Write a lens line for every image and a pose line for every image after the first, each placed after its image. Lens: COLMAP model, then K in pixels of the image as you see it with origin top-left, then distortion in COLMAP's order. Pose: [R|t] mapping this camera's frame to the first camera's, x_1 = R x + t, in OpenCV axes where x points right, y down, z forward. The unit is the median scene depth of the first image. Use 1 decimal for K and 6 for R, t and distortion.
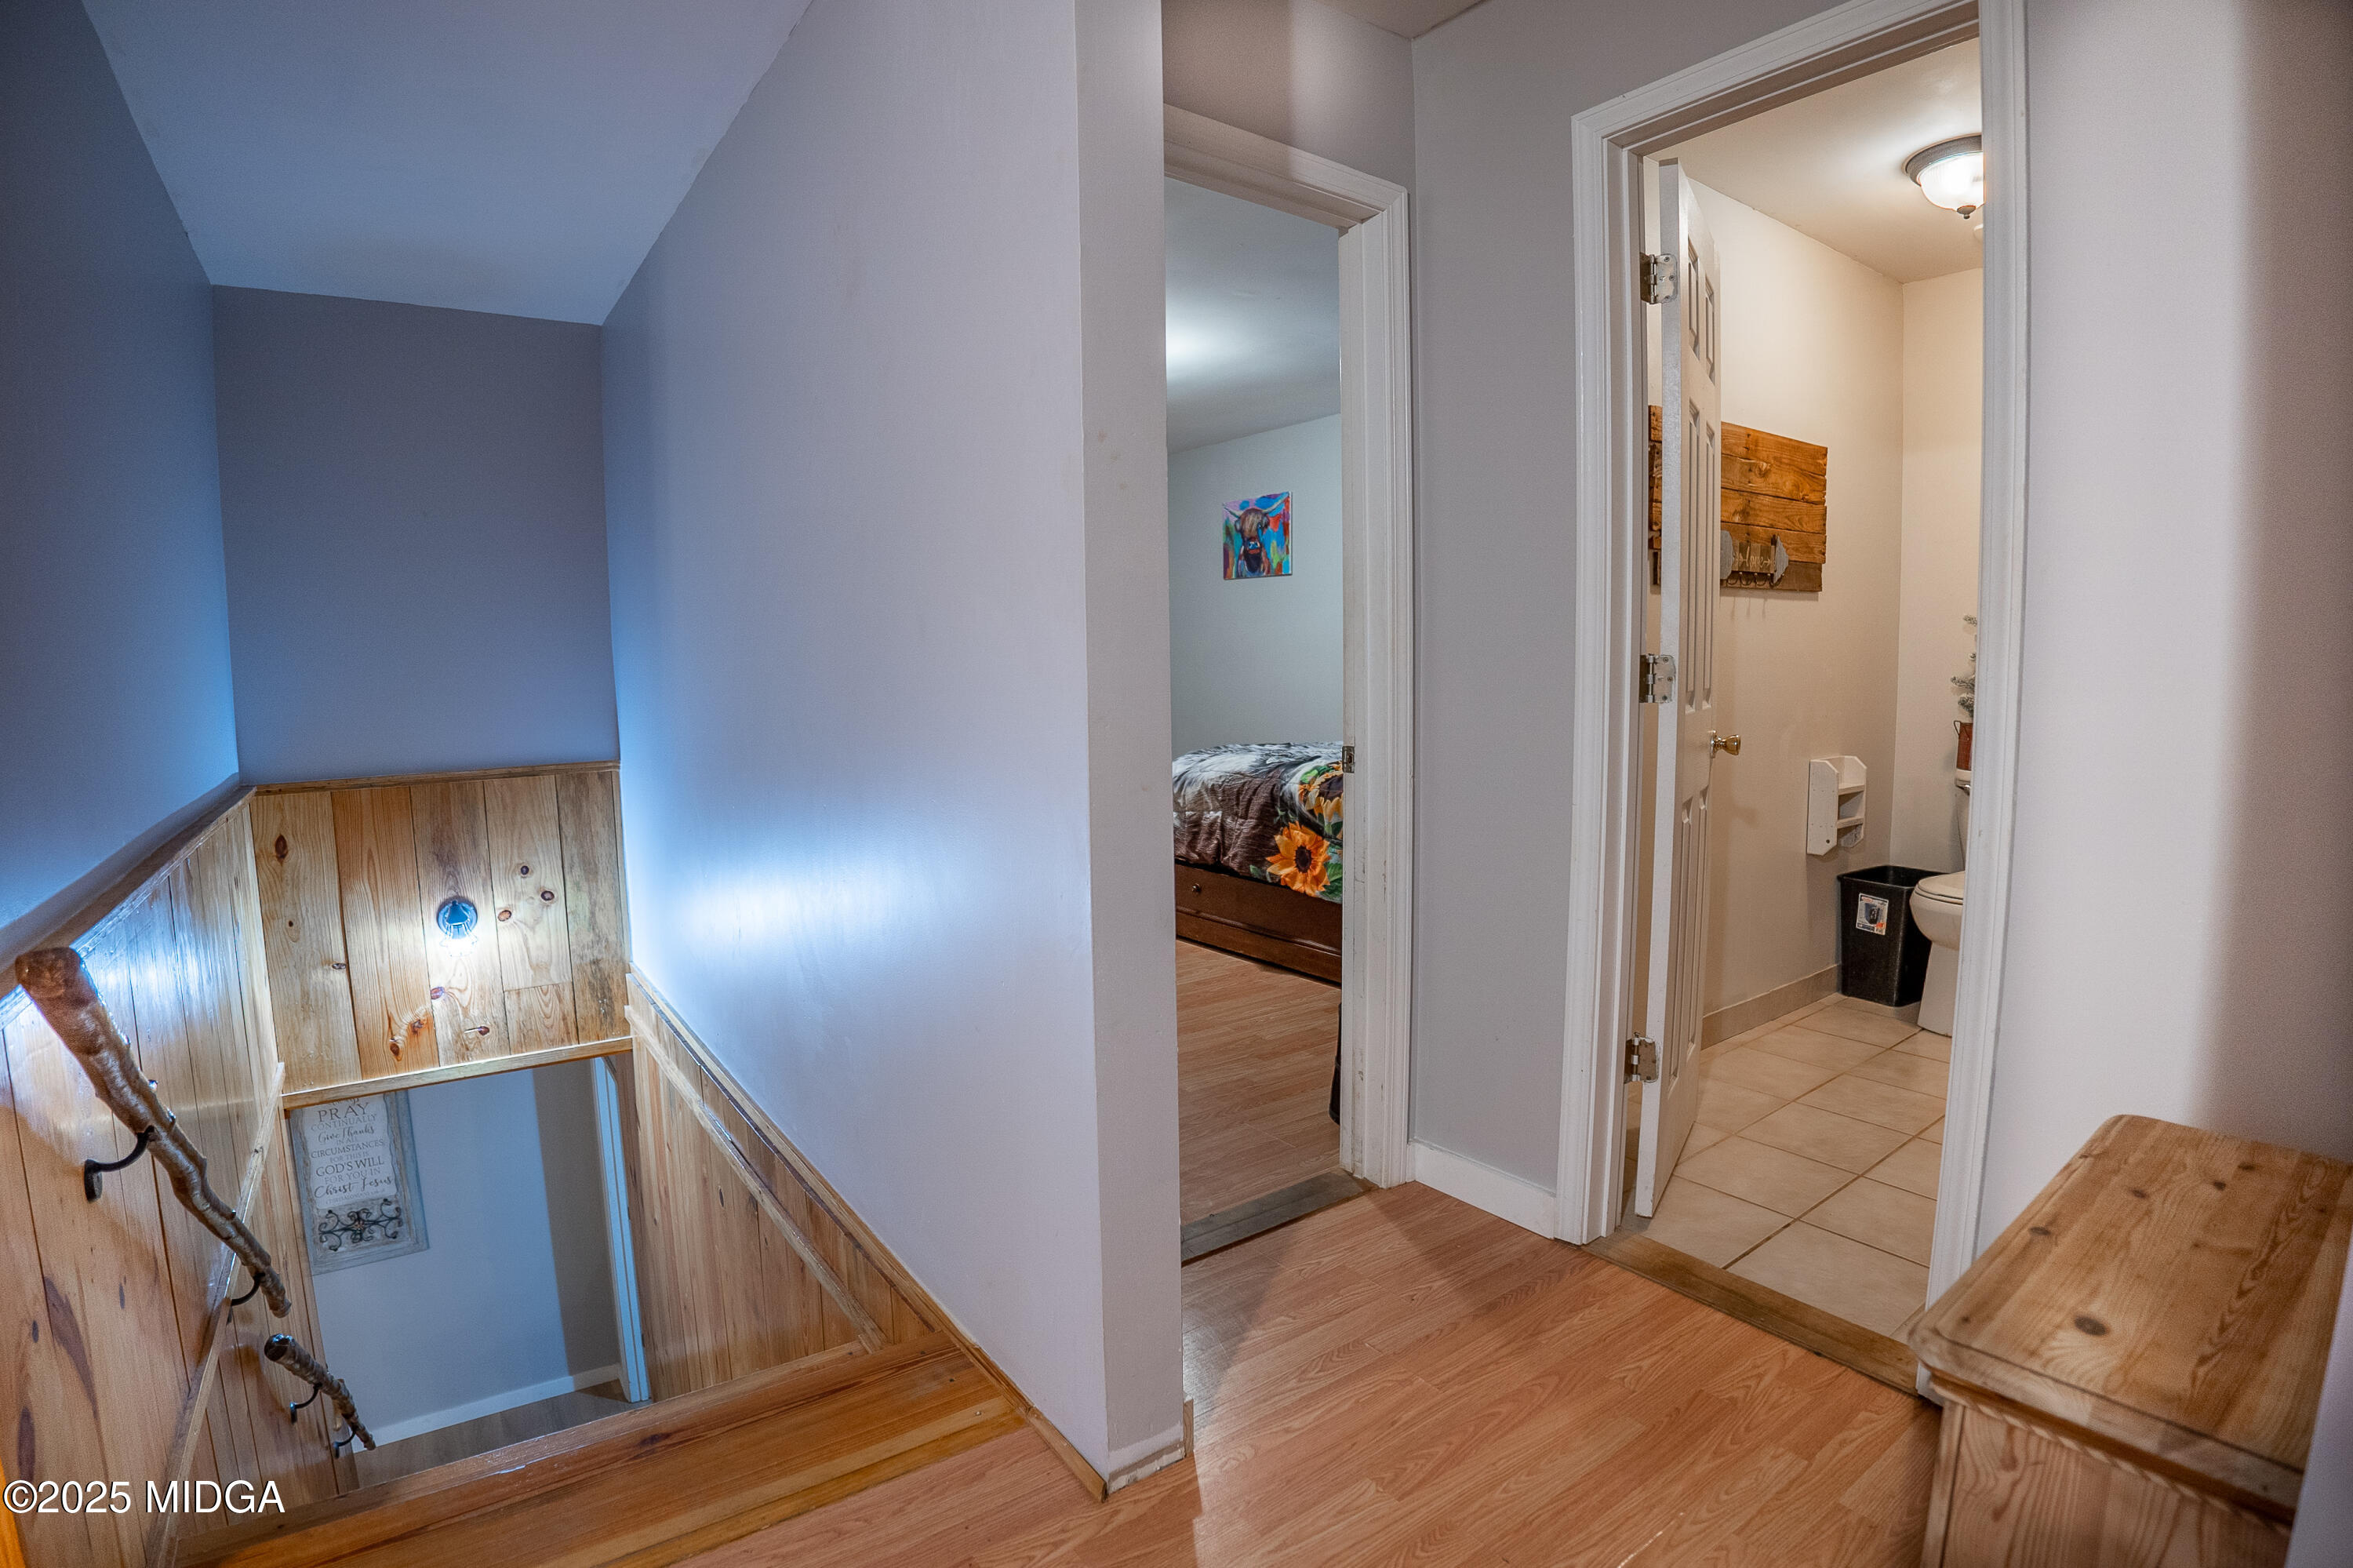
lens RADIAL K [[1154.8, 0, 1169.4], [0, 1154.8, 776.2], [0, 0, 1]] dist [-0.106790, 0.019805]
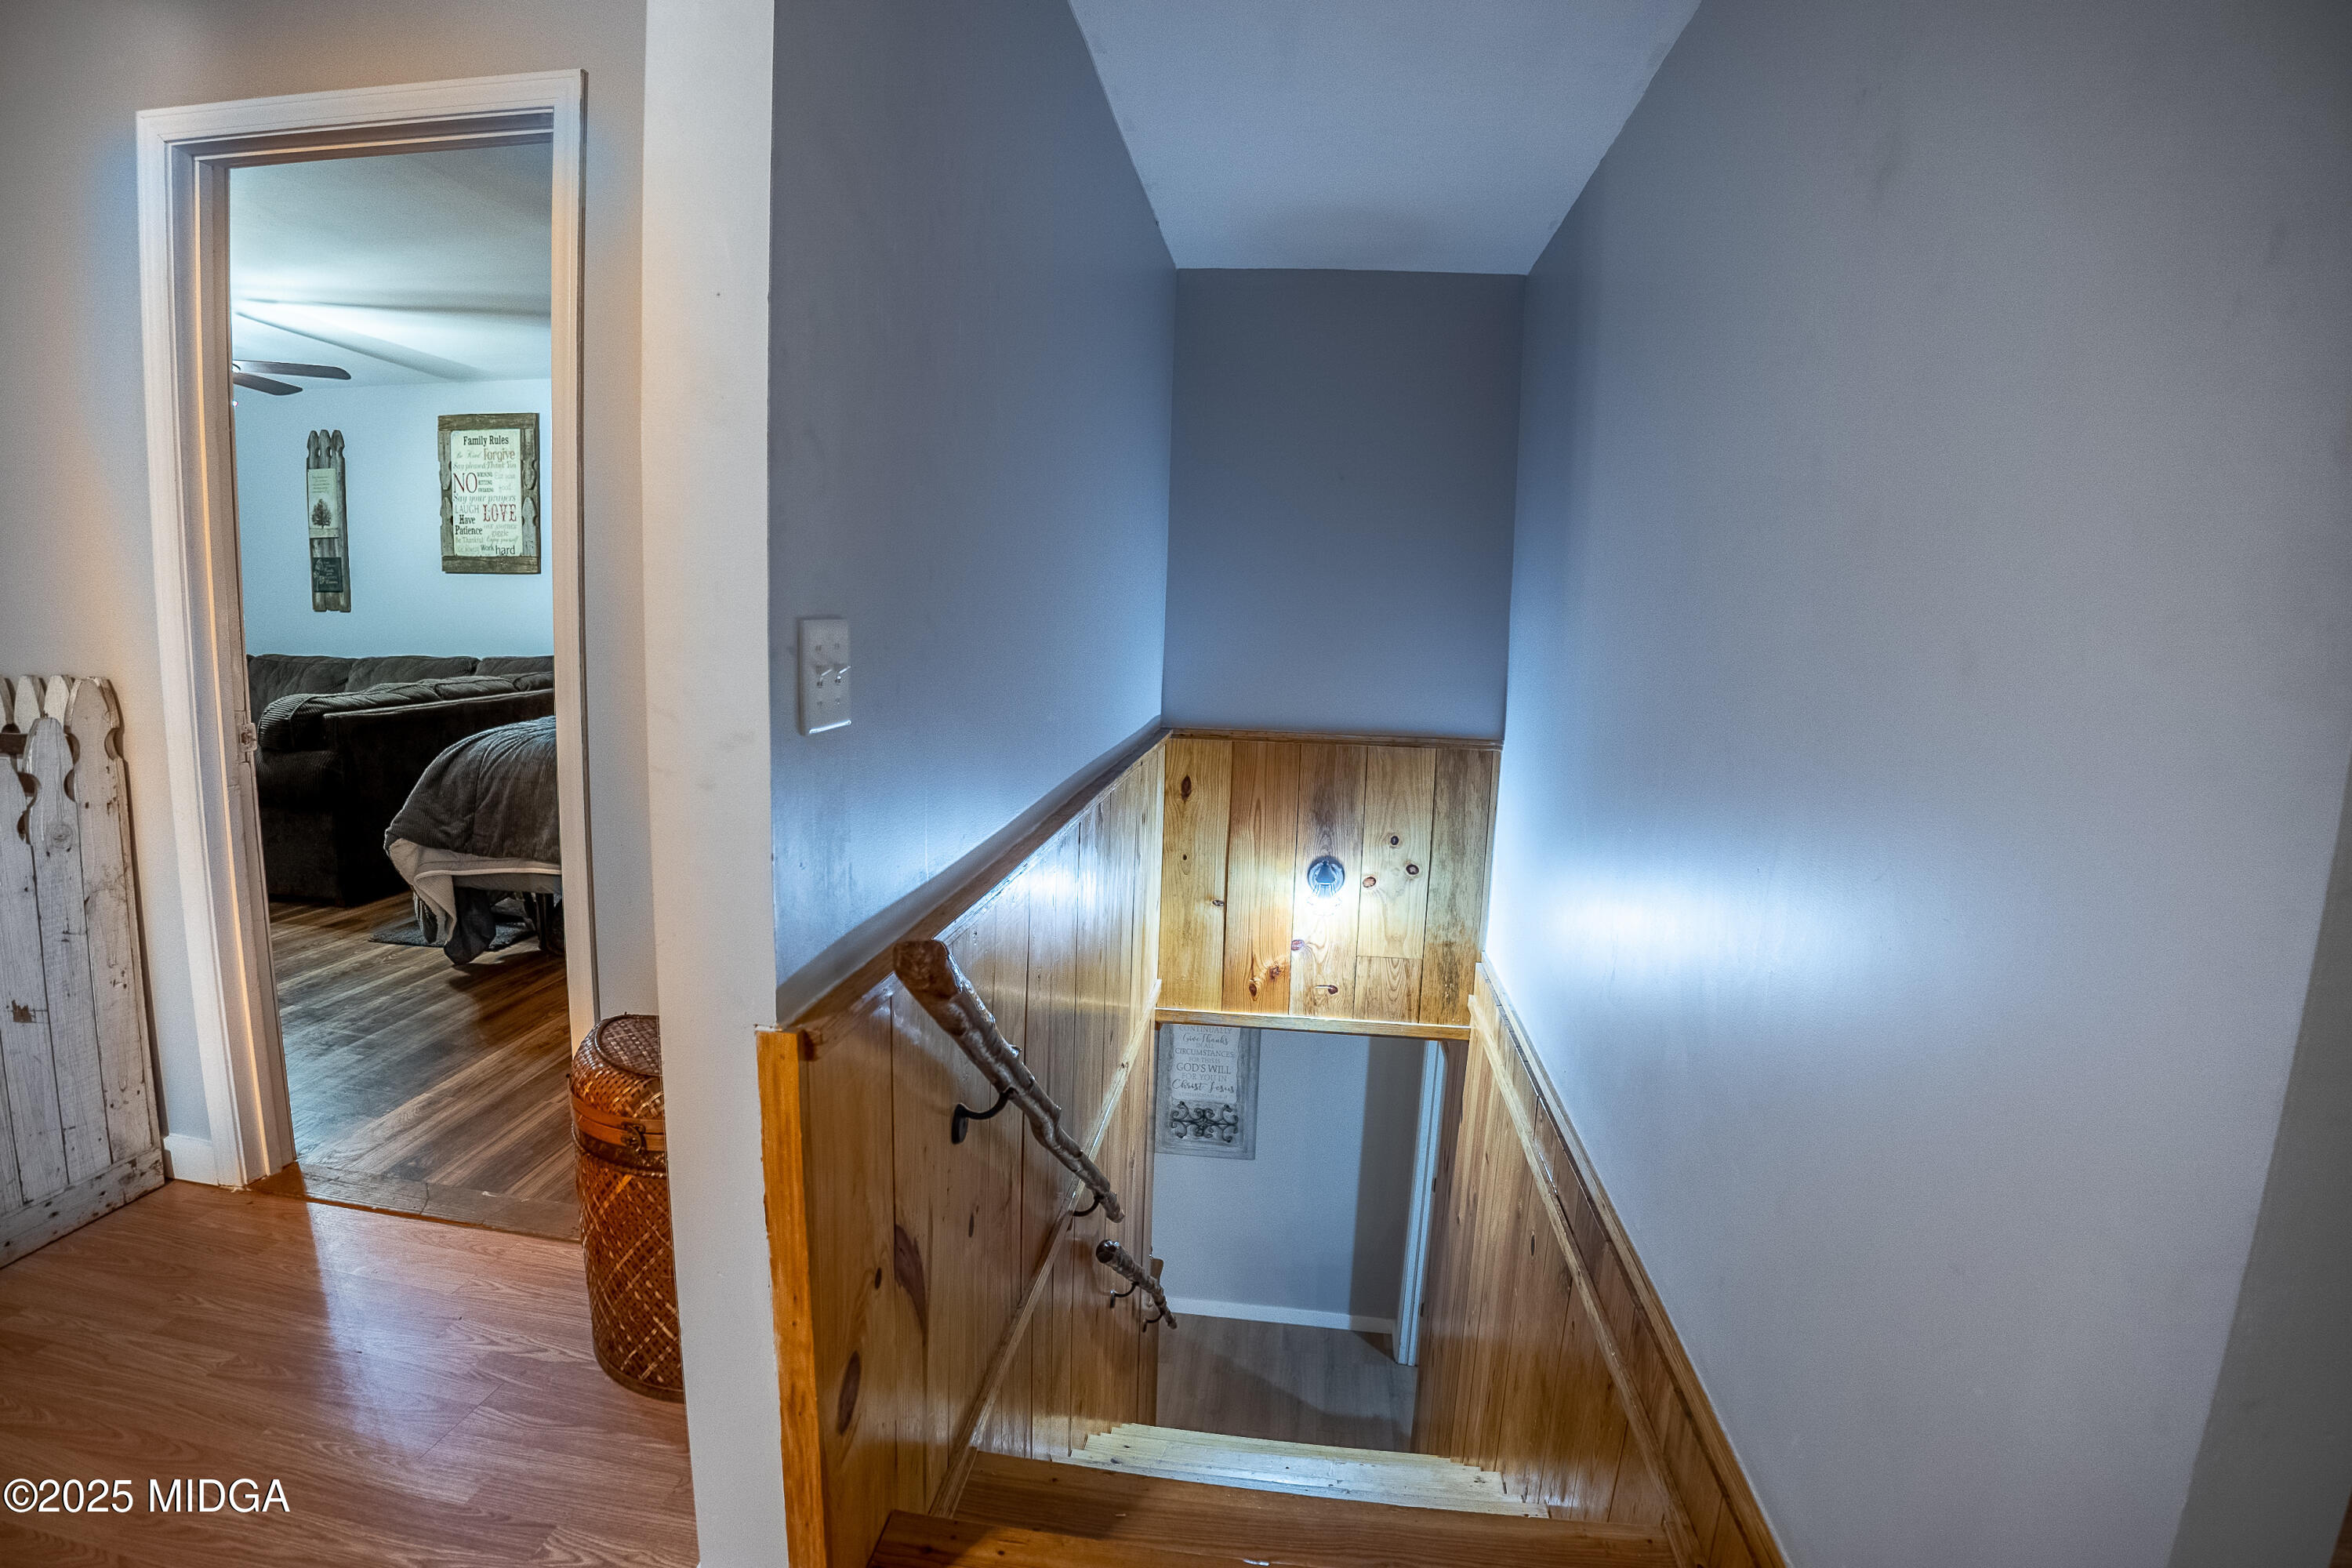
lens RADIAL K [[1154.3, 0, 1168.9], [0, 1154.3, 776.2], [0, 0, 1]] dist [-0.106790, 0.019805]
pose [[0.740433, 0.142836, -0.656778, -0.069939], [-0.116184, 0.989648, 0.084246, -0.035594], [0.662013, 0.013928, 0.749363, 0.111349]]
